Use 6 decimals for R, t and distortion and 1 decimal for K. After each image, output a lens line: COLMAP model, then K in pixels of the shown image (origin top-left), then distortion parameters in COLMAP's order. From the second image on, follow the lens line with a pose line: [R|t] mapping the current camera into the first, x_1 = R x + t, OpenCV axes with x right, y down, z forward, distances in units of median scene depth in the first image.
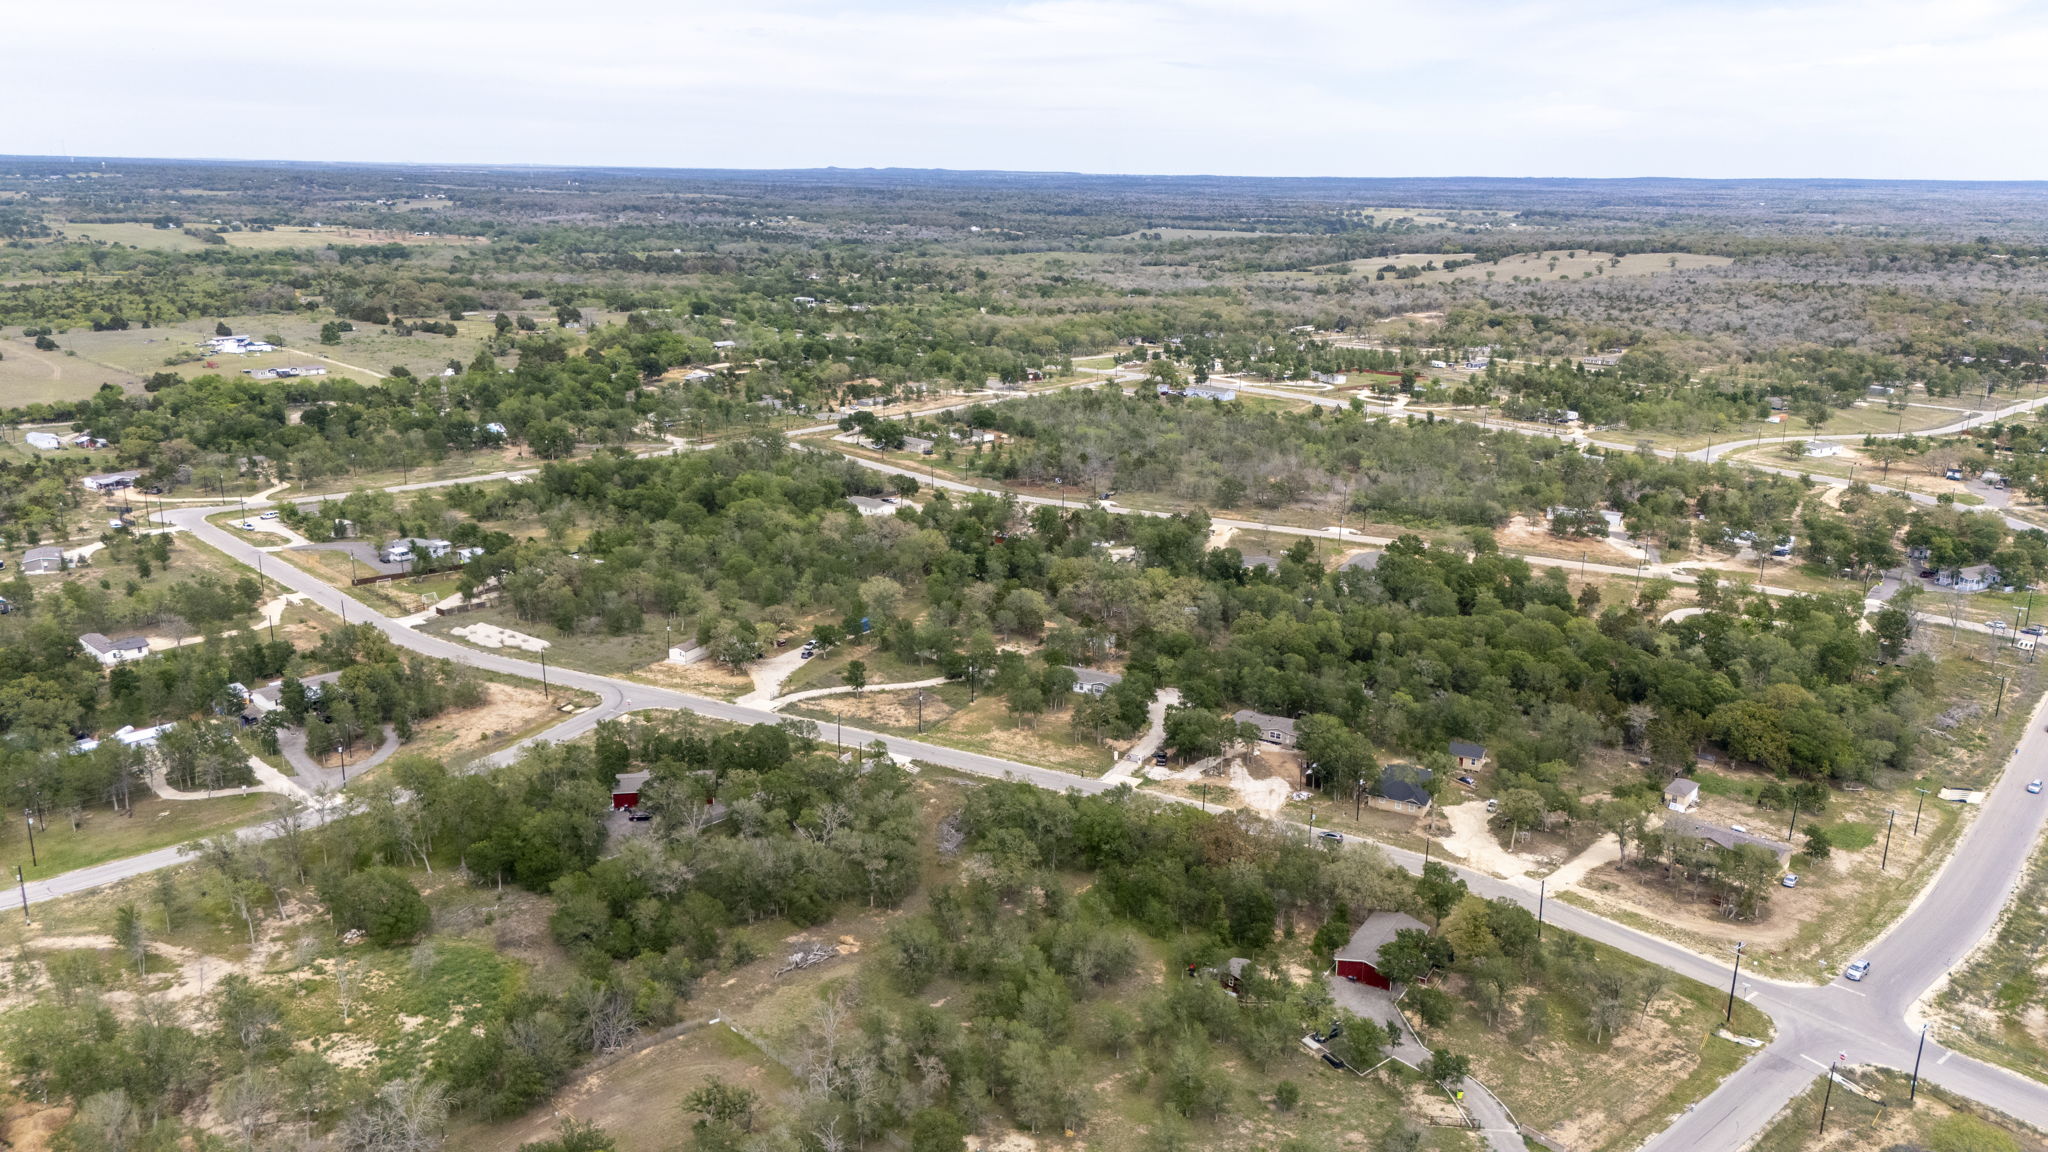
lens RADIAL K [[1579.4, 0, 1076.7], [0, 1579.4, 559.3], [0, 0, 1]] dist [0.056918, -0.048373]
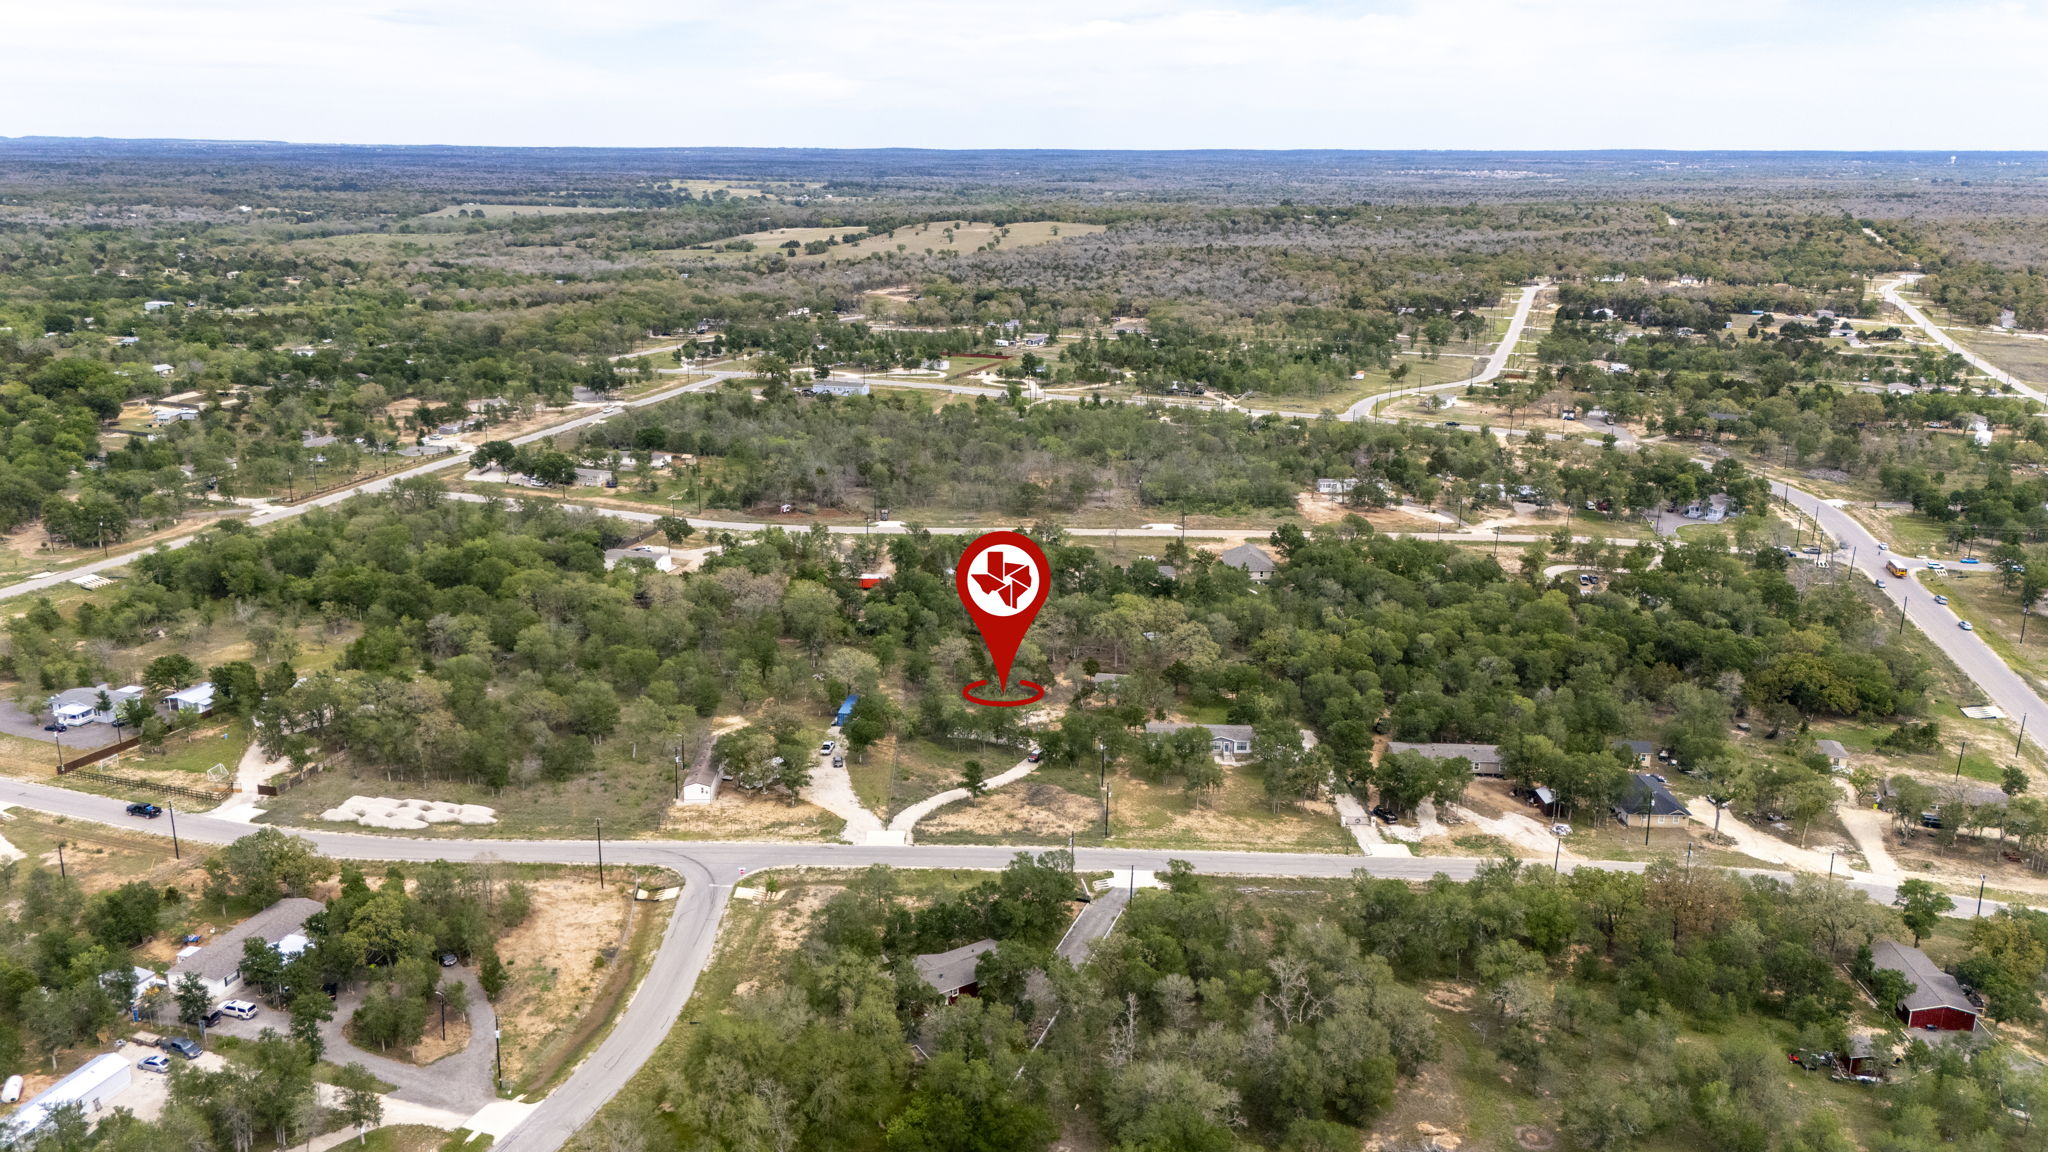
lens RADIAL K [[1579.4, 0, 1069.9], [0, 1579.4, 569.4], [0, 0, 1]] dist [0.056918, -0.048373]
pose [[0.896829, -0.120591, 0.425623, -0.297896], [0.110655, 0.992694, 0.048096, -0.046013], [-0.428314, 0.003964, 0.903621, 0.177242]]
